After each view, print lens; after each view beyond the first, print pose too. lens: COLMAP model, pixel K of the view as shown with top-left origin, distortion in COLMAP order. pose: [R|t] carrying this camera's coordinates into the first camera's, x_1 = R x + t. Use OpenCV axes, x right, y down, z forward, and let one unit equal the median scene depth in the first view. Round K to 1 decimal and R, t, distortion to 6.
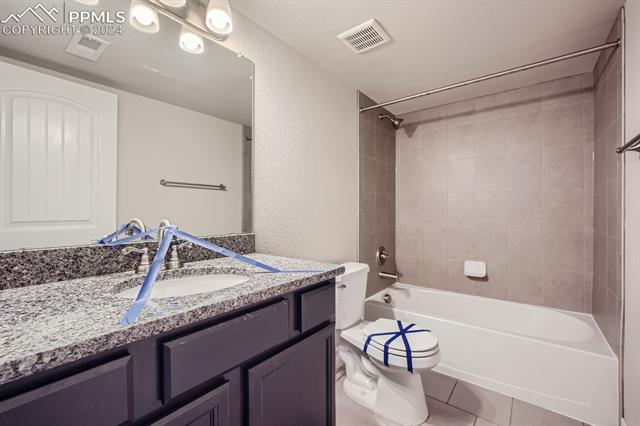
lens RADIAL K [[273.0, 0, 318.5], [0, 273.0, 208.2], [0, 0, 1]] dist [-0.000068, -0.000578]
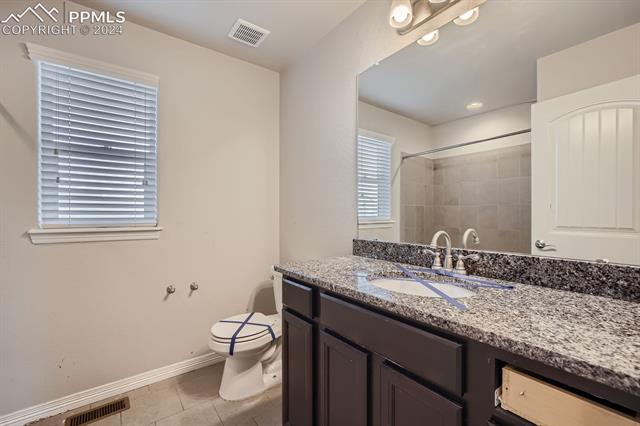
lens RADIAL K [[273.0, 0, 321.3], [0, 273.0, 217.7], [0, 0, 1]] dist [-0.000068, -0.000578]
pose [[-0.259228, 0.008266, -0.965781, 0.673498], [-0.009934, 0.999888, 0.011225, -0.016784], [0.965765, 0.012504, -0.259117, 0.806302]]
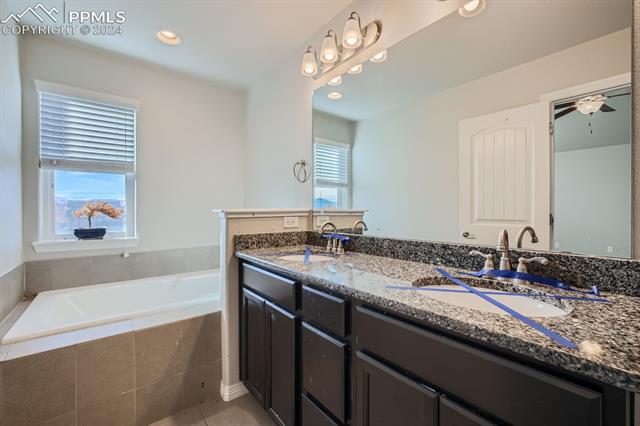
lens RADIAL K [[273.0, 0, 317.3], [0, 273.0, 209.1], [0, 0, 1]] dist [-0.000068, -0.000578]
pose [[-0.238299, -0.004690, -0.971181, 0.740690], [-0.006815, 0.999972, -0.003156, -0.017762], [0.971168, 0.005867, -0.238324, 0.893671]]
